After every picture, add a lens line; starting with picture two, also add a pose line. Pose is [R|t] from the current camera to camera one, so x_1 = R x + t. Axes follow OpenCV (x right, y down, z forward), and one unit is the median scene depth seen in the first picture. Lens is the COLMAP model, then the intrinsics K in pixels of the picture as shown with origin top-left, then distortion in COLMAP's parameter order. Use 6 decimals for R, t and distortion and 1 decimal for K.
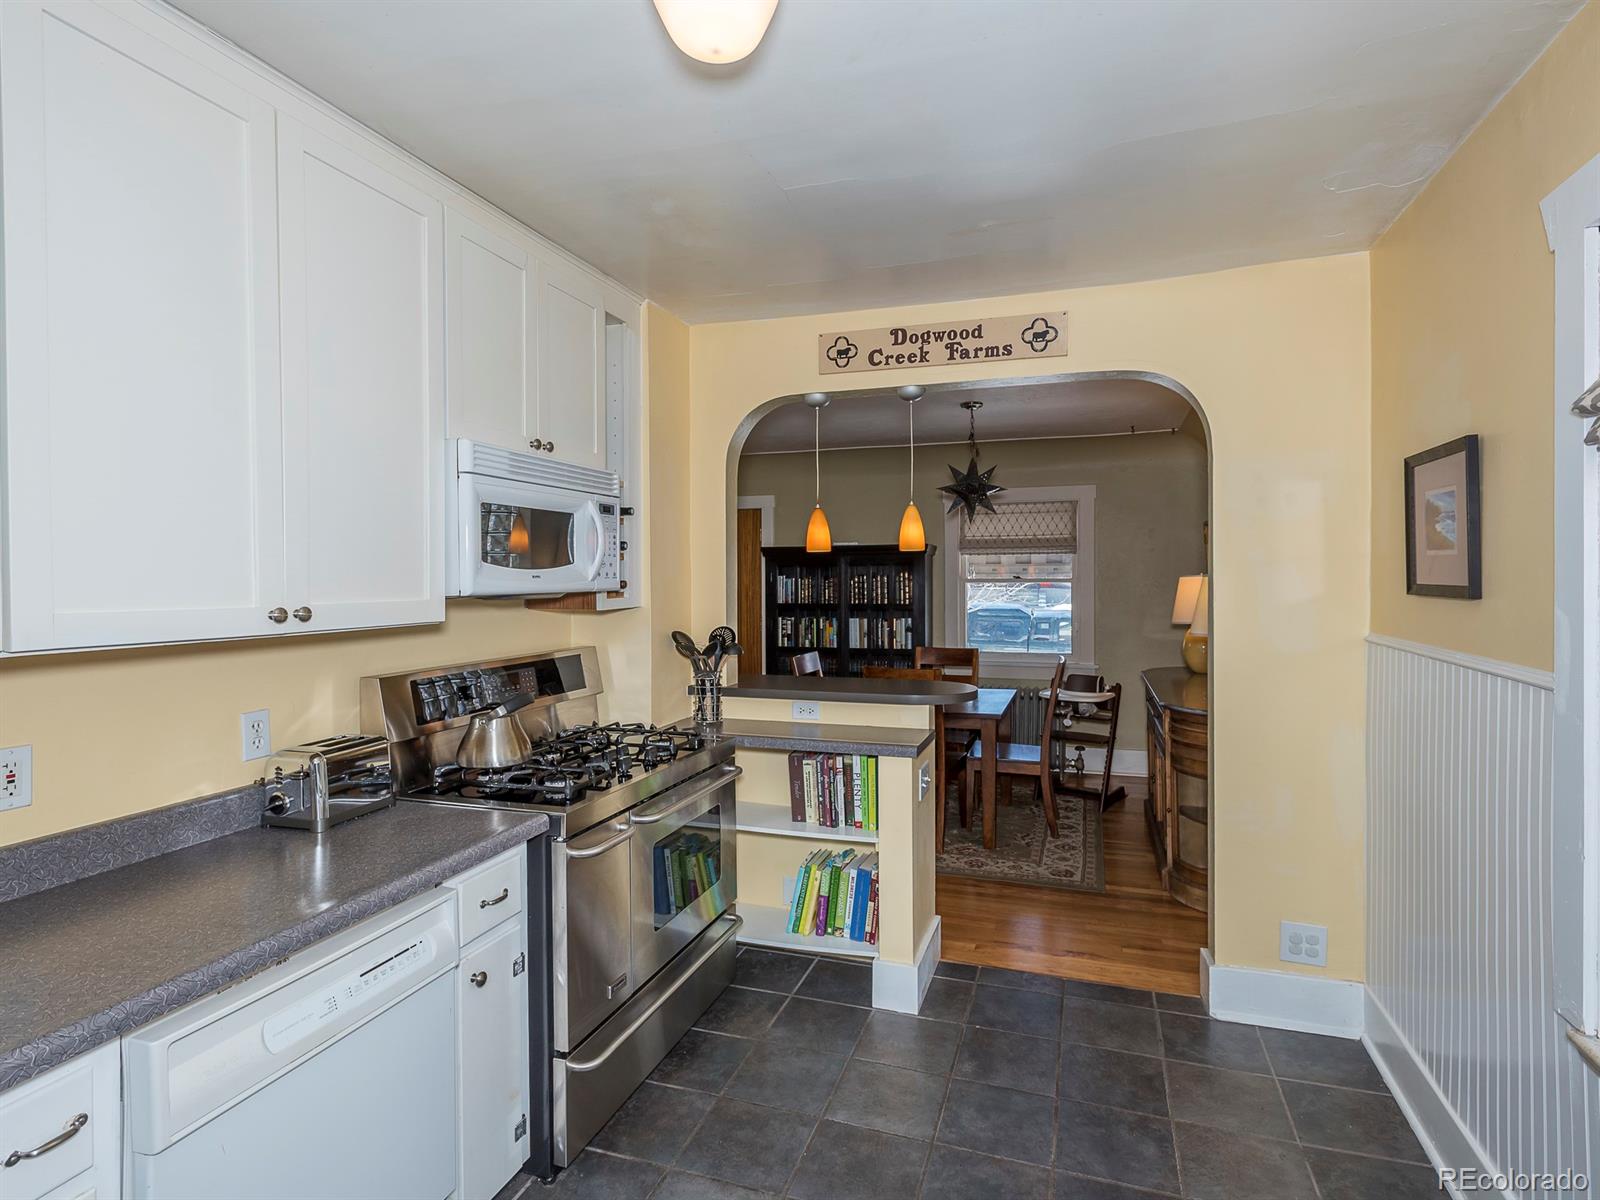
lens RADIAL K [[855.4, 0, 803.1], [0, 855.4, 573.9], [0, 0, 1]] dist [0.001359, 0.000115]
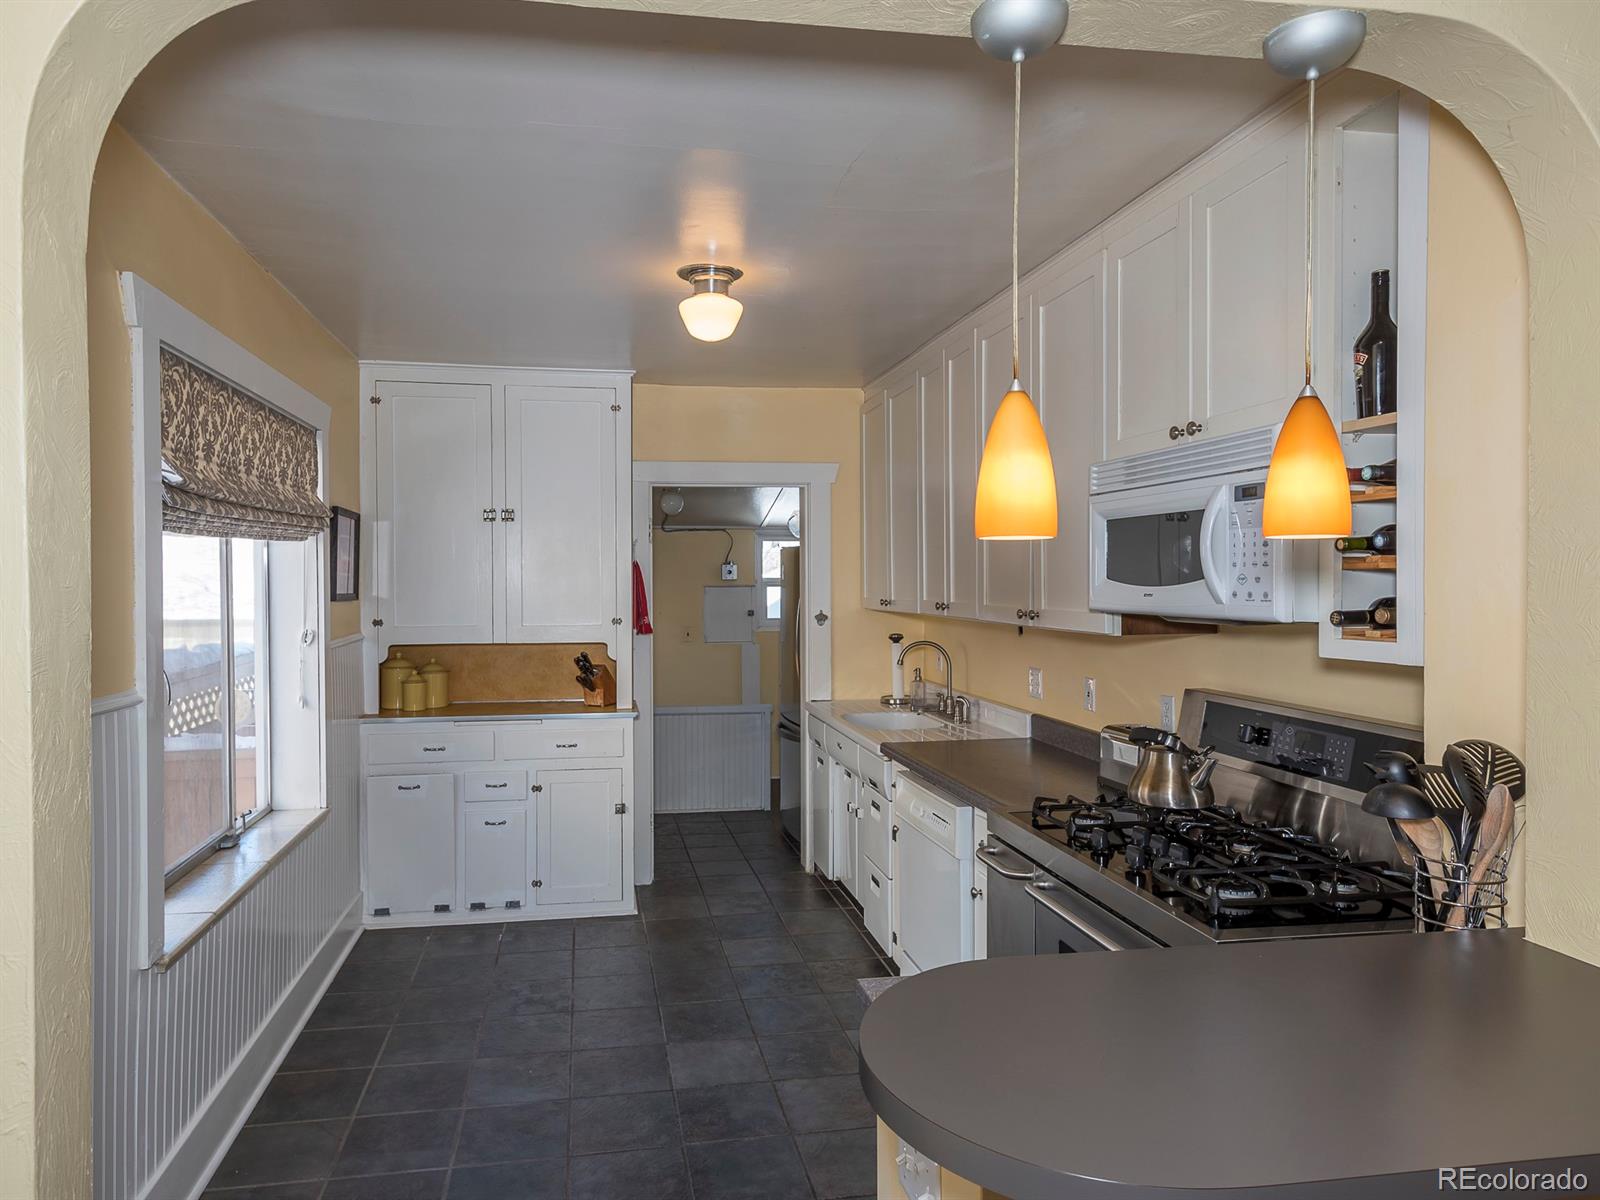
lens RADIAL K [[1213.1, 0, 800.0], [0, 1213.1, 600.0], [0, 0, 1]] dist [-0.000013, -0.000077]
pose [[-0.876834, 0.006142, -0.480753, 0.542748], [-0.003241, 0.999820, 0.018684, -0.012209], [0.480782, 0.017941, -0.876657, 1.779889]]
